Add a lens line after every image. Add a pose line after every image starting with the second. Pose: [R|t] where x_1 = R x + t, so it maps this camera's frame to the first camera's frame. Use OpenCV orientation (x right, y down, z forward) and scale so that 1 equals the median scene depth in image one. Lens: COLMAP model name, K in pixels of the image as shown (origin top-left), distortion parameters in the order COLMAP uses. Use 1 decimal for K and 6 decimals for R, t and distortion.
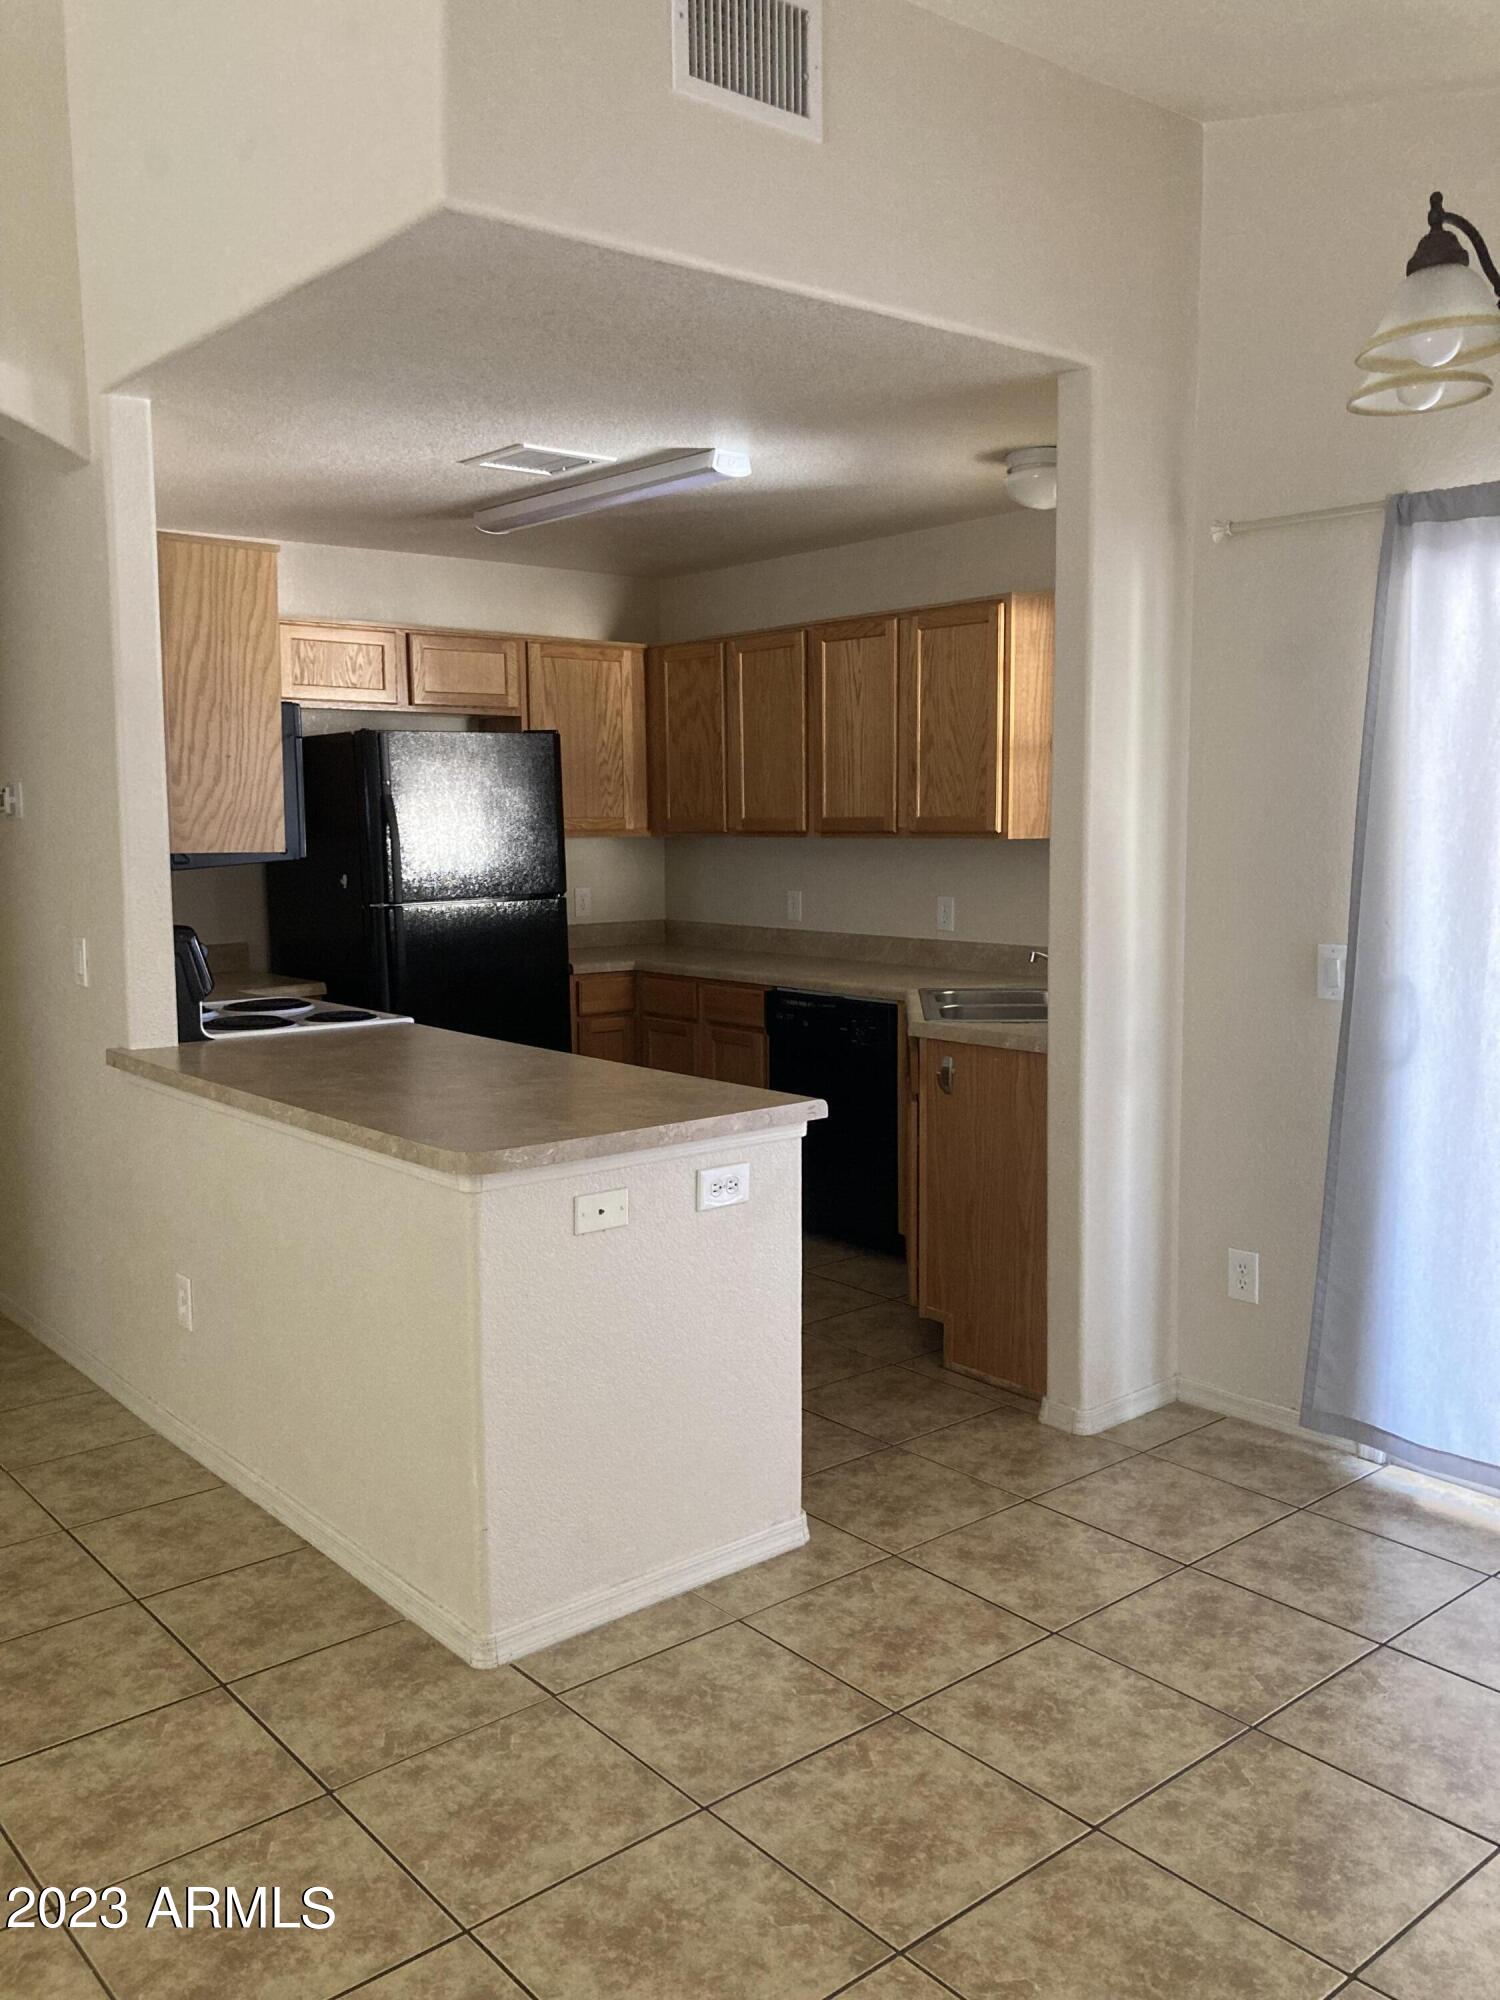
lens RADIAL K [[1601.8, 0, 746.4], [0, 1601.8, 1000.7], [0, 0, 1]] dist [0.001777, -0.007992]
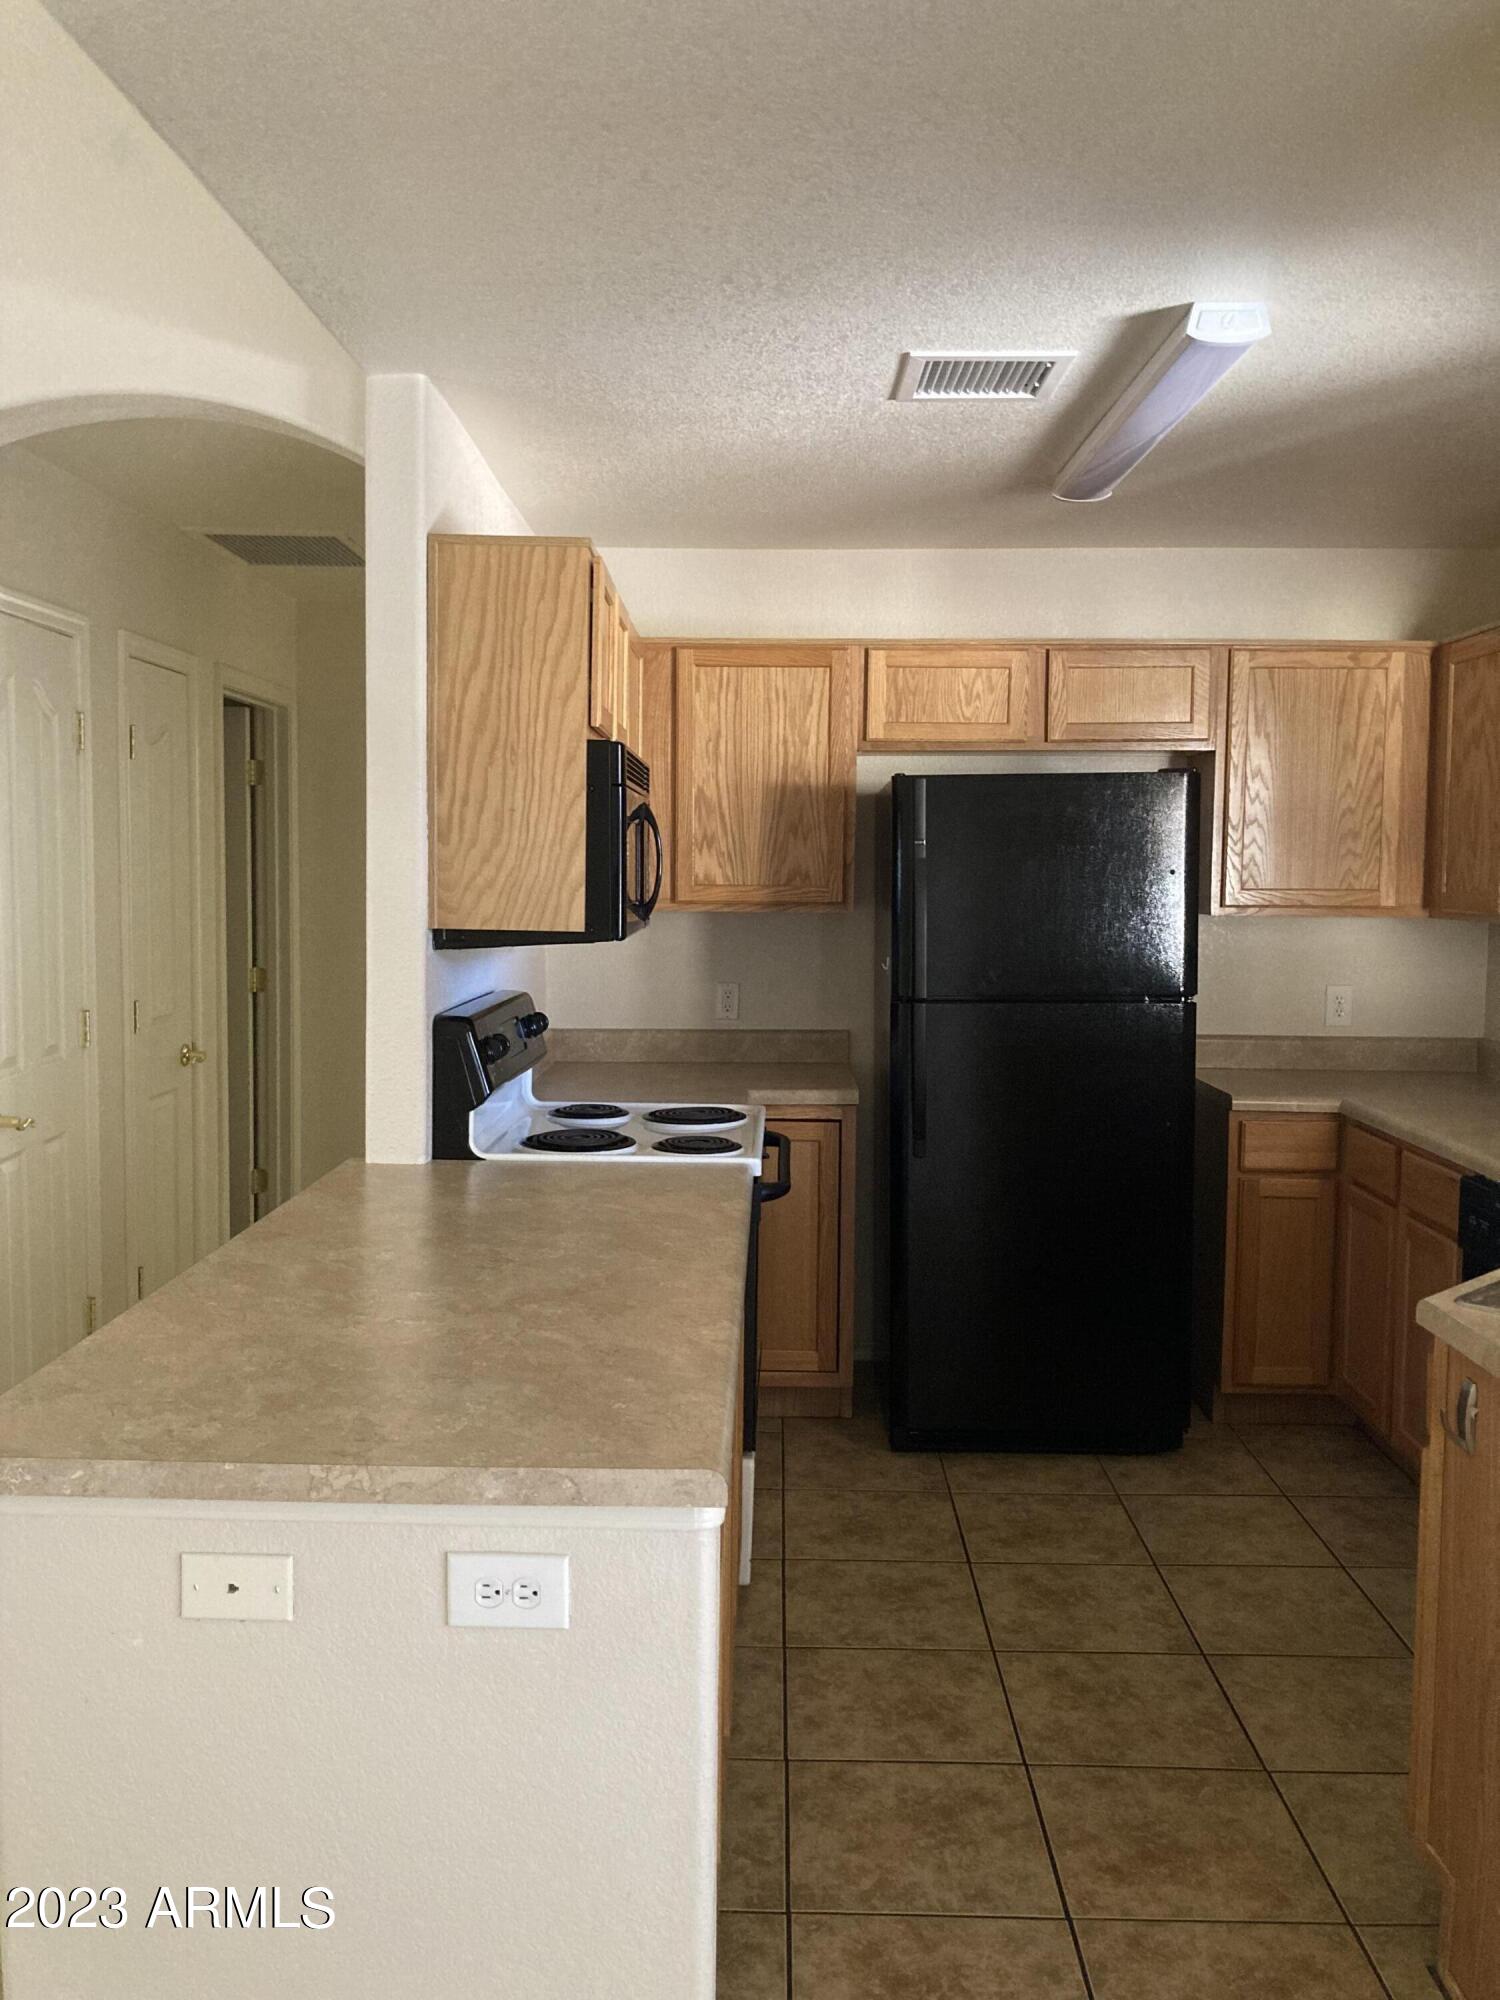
lens RADIAL K [[1601.8, 0, 745.1], [0, 1601.8, 997.5], [0, 0, 1]] dist [0.001777, -0.007992]
pose [[0.745904, 0.065883, -0.662787, 0.296197], [-0.090024, 0.995937, -0.002315, -0.067784], [0.659941, 0.061393, 0.748805, 0.485524]]
